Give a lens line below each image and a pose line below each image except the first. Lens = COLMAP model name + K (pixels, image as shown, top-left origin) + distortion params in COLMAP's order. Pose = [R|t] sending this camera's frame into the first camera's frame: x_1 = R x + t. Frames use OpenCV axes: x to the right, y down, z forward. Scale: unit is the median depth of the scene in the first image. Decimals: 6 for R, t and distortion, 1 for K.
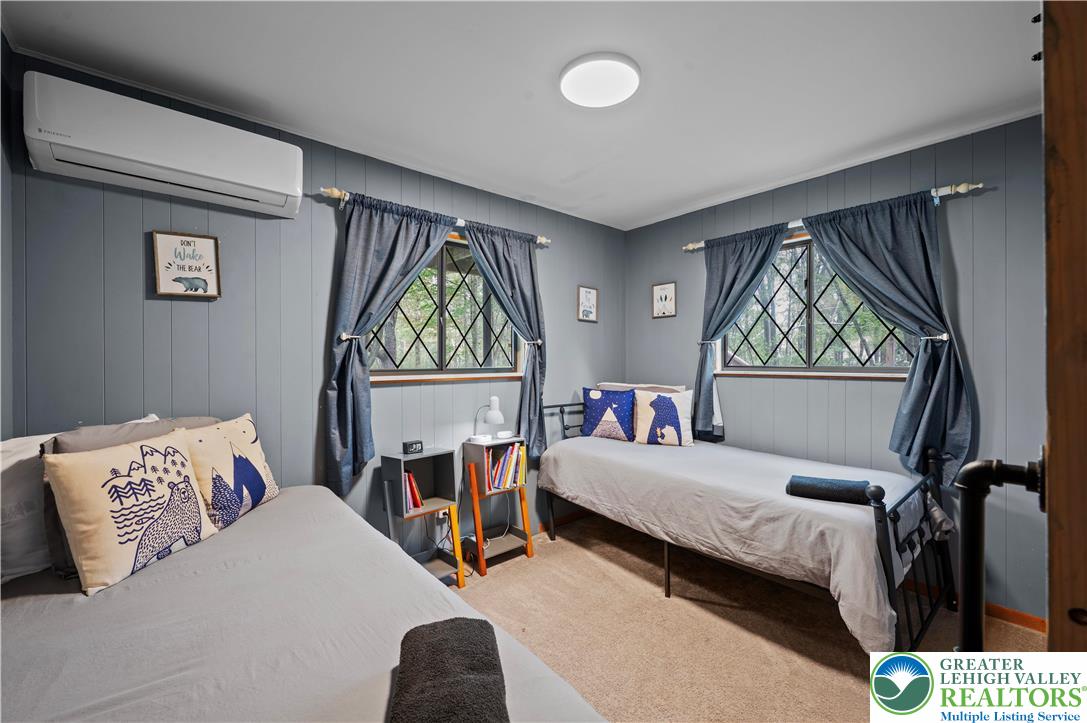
lens RADIAL K [[437.5, 0, 535.0], [0, 437.5, 360.0], [0, 0, 1]] dist [-0.000361, -0.000114]
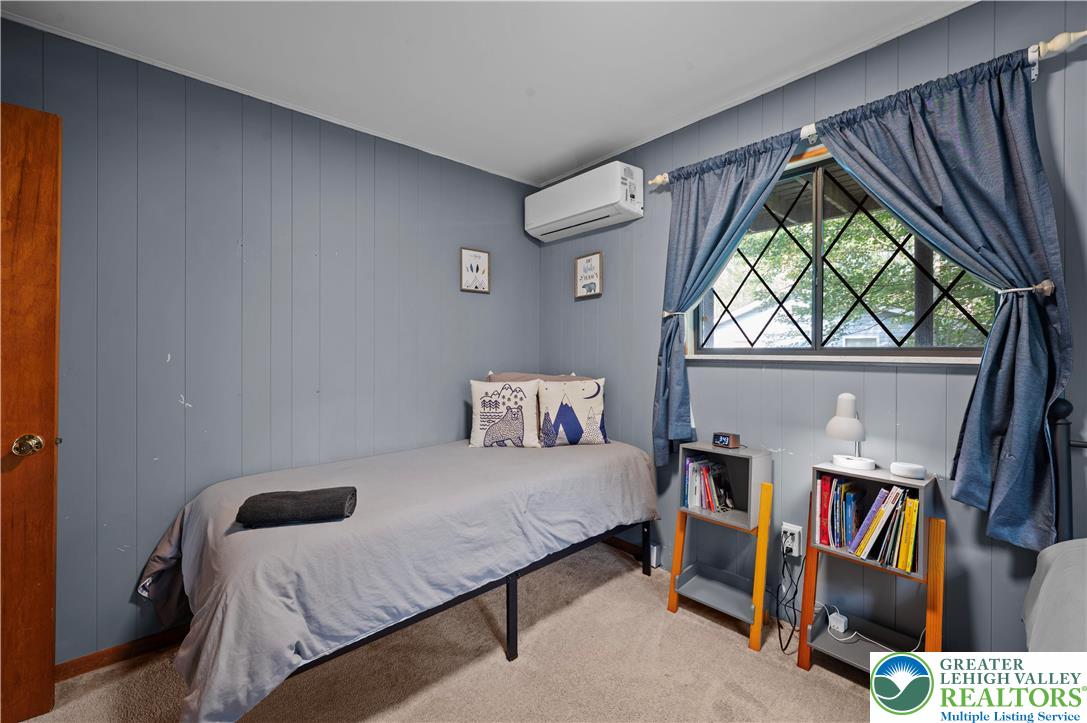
lens RADIAL K [[441.6, 0, 543.1], [0, 441.6, 341.4], [0, 0, 1]] dist [-0.000256, -0.000067]
pose [[0.003777, -0.004576, -0.999982, 0.733347], [0.003847, 0.999982, -0.004562, 0.016576], [0.999985, -0.003830, 0.003795, 0.852899]]
